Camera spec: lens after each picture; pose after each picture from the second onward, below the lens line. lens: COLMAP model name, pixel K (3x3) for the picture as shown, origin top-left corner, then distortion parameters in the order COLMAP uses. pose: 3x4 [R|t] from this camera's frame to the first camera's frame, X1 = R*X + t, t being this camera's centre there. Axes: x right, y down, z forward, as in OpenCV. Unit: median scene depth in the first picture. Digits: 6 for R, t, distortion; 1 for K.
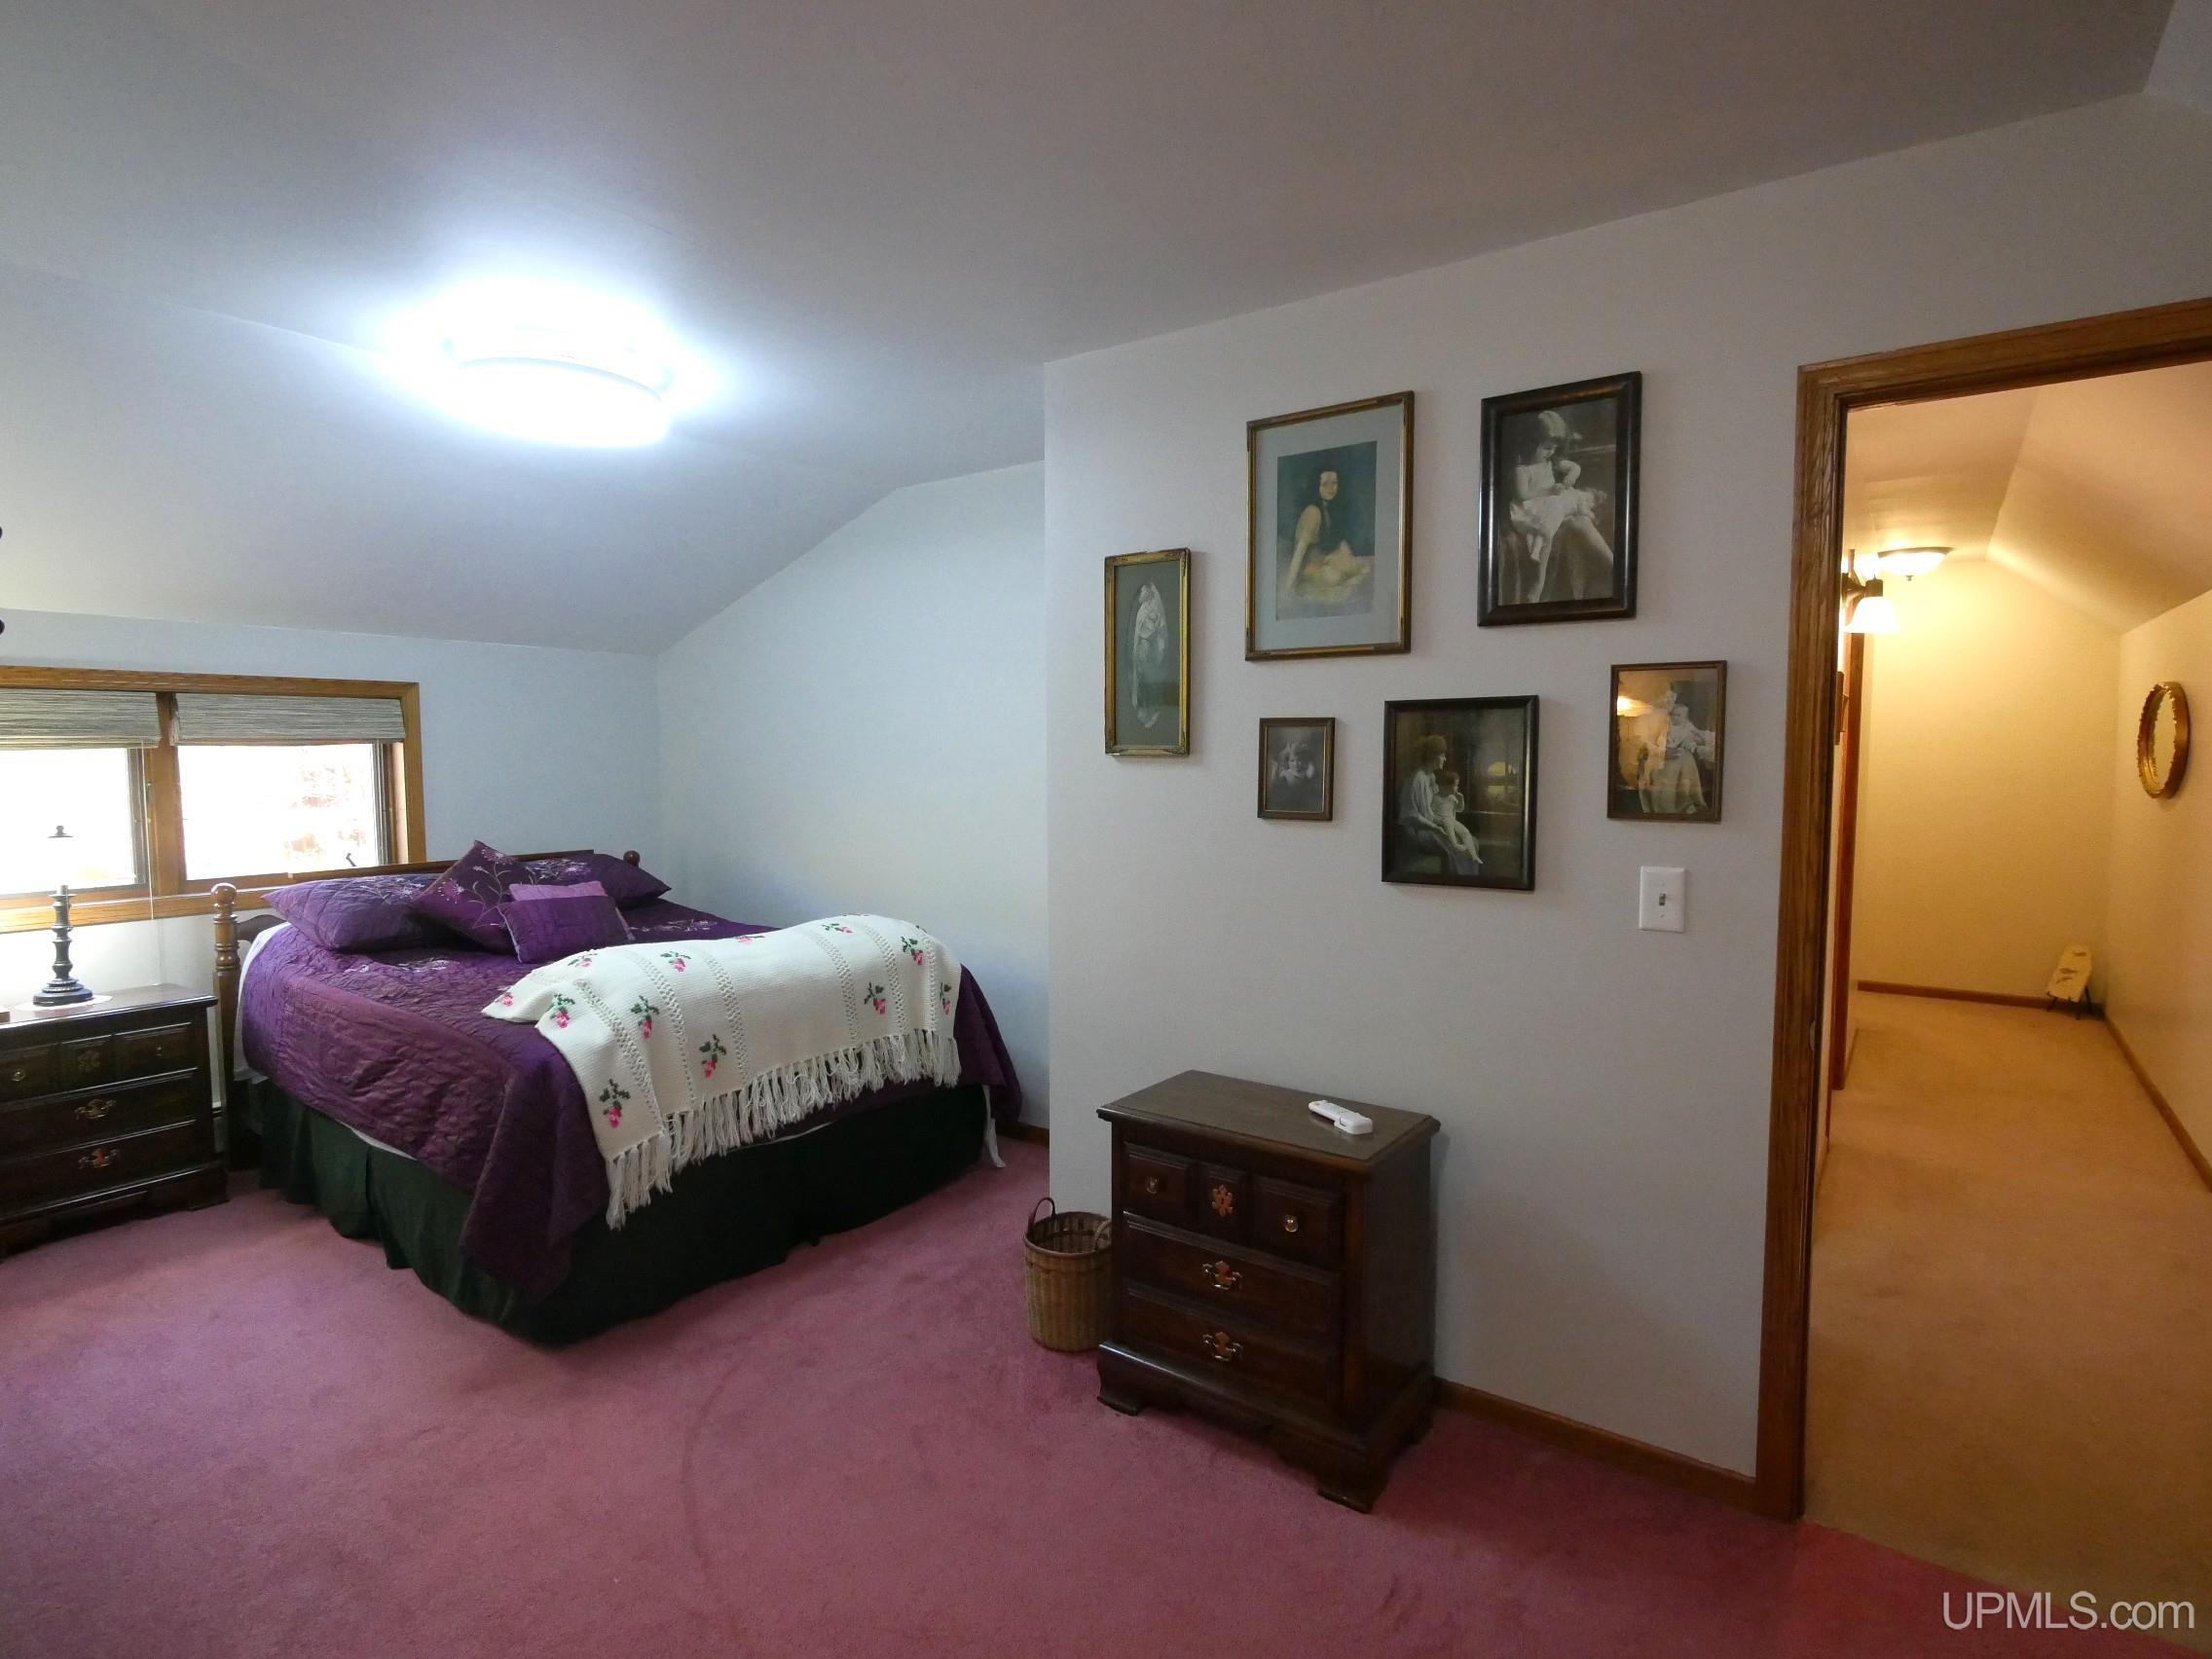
lens RADIAL K [[1156.6, 0, 1106.0], [0, 1156.6, 829.5], [0, 0, 1]] dist [0.001296, 0.000382]
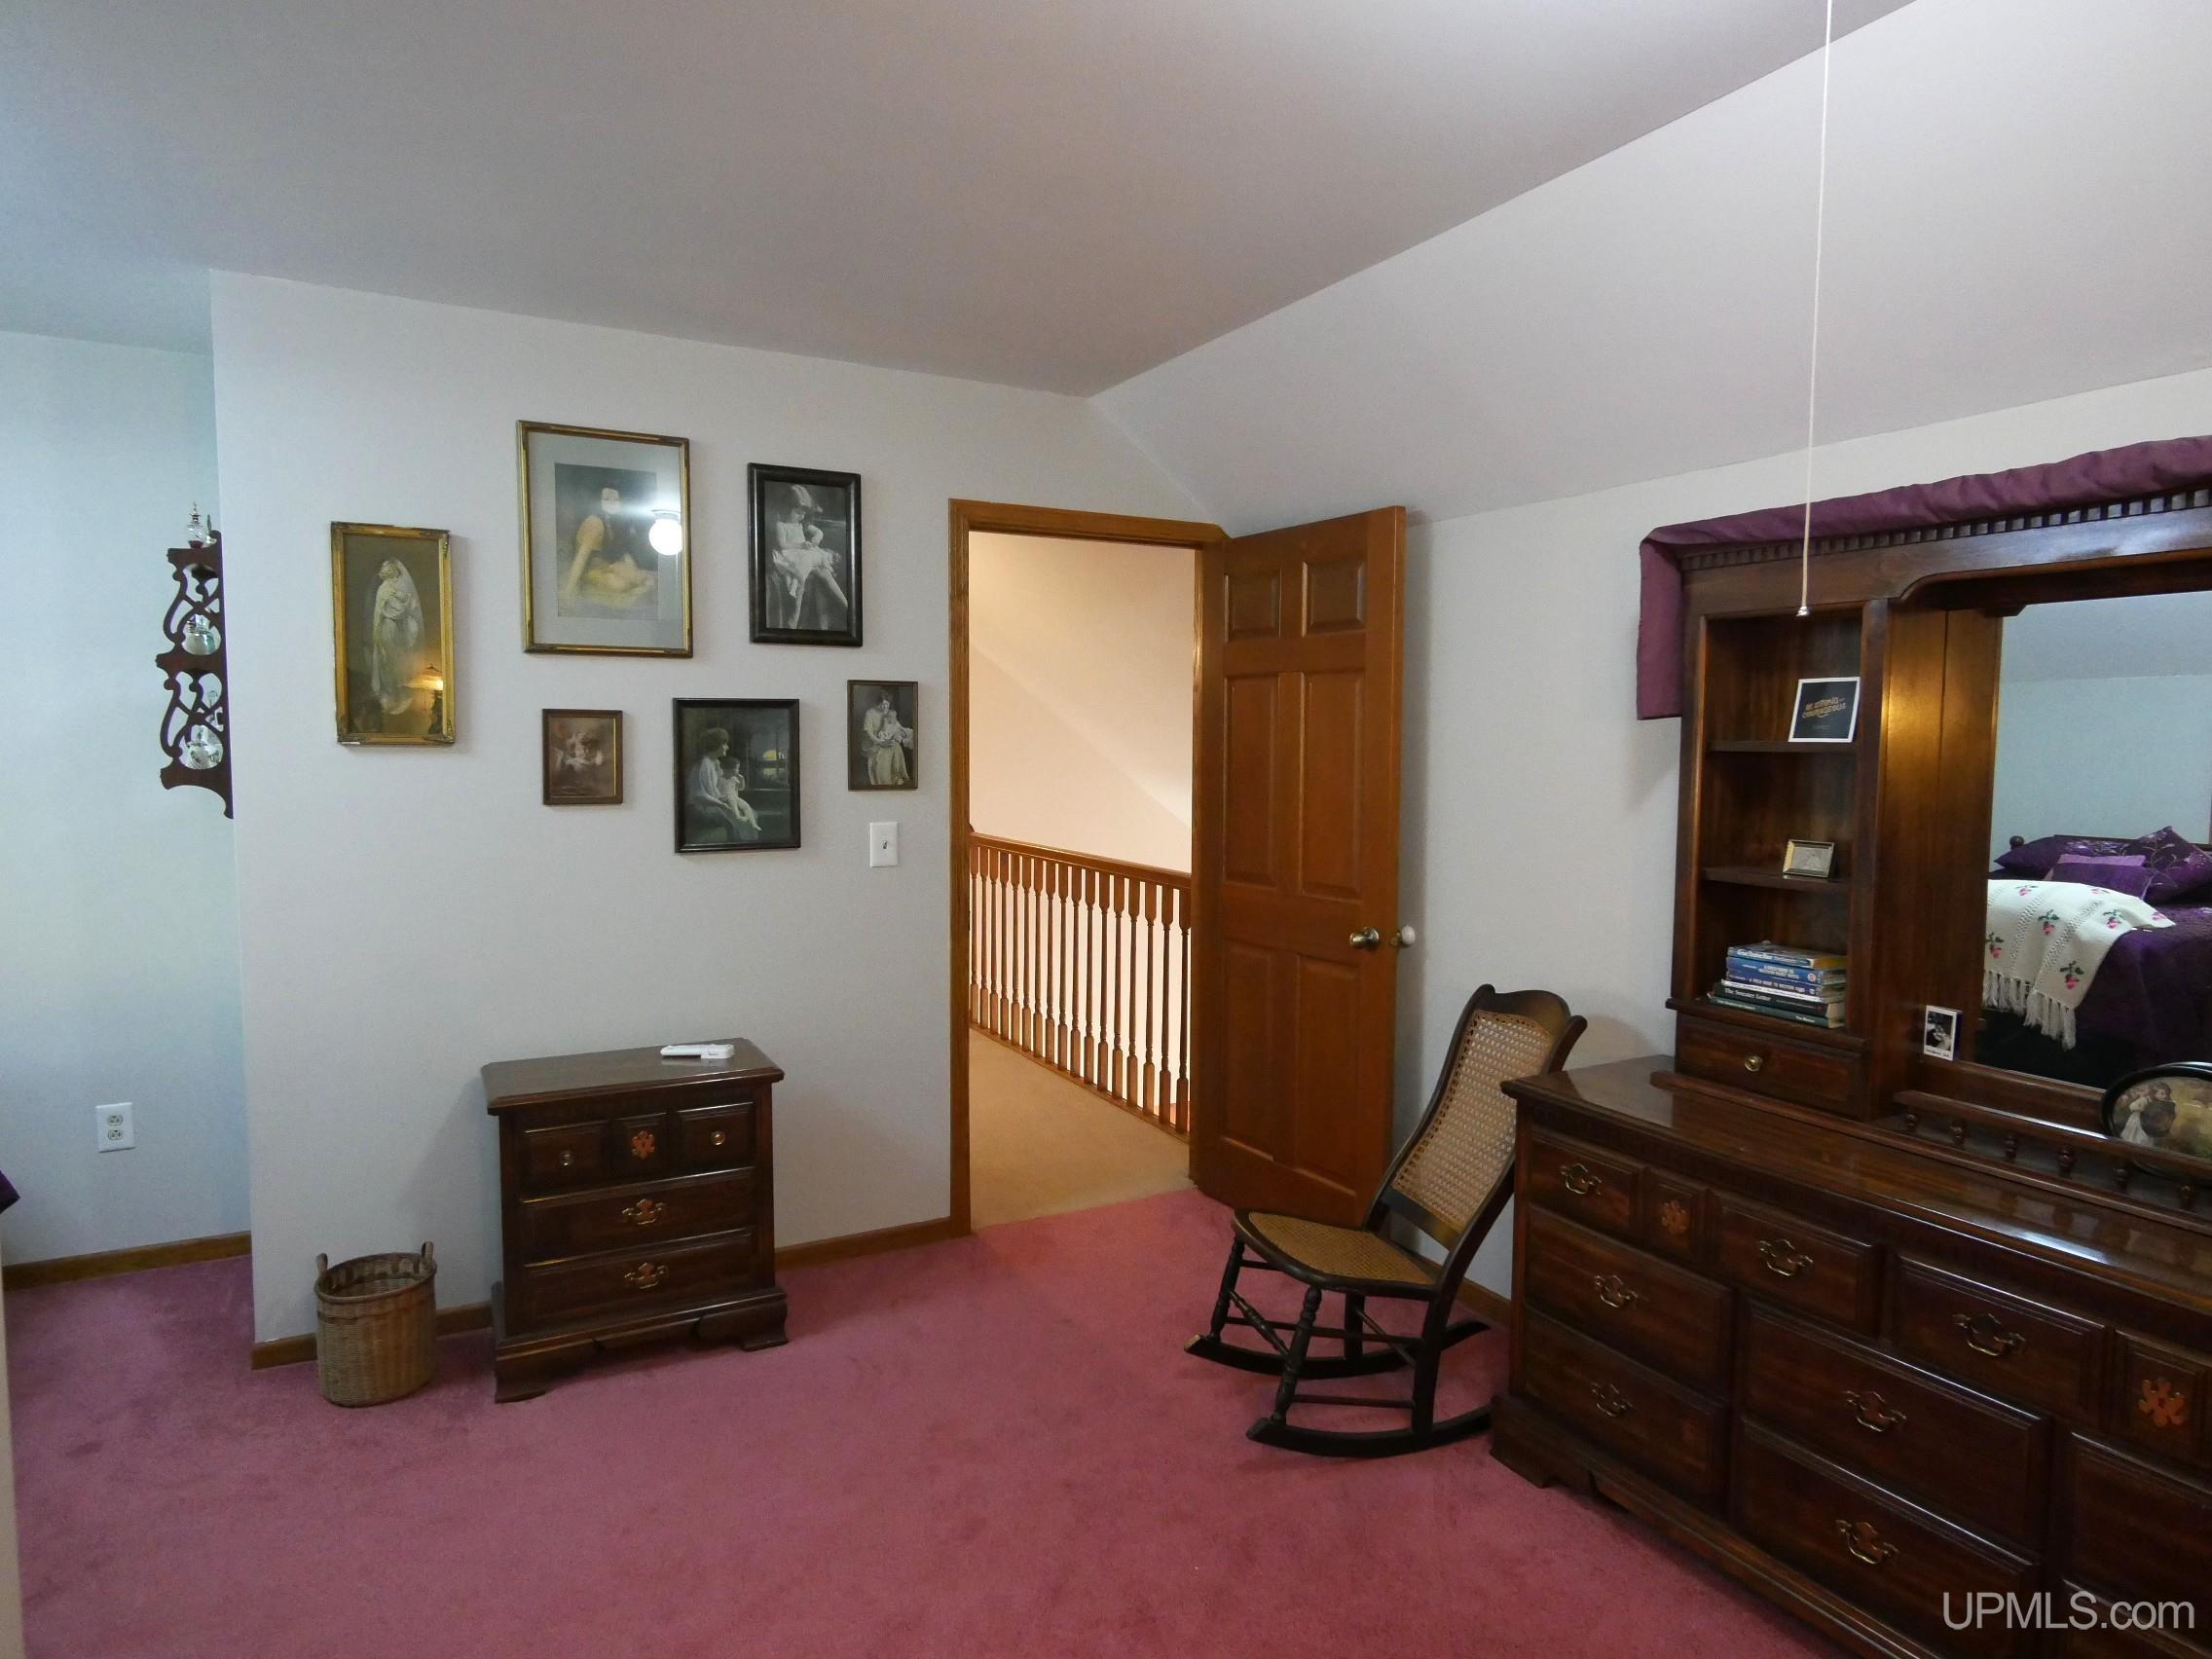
lens RADIAL K [[1211.3, 0, 1106.0], [0, 1211.3, 829.5], [0, 0, 1]] dist [0.002025, -0.001881]
pose [[0.456502, -0.058202, 0.887817, -0.669274], [0.058460, 0.997664, 0.035344, 0.003782], [-0.887800, 0.035767, 0.458838, 0.058120]]
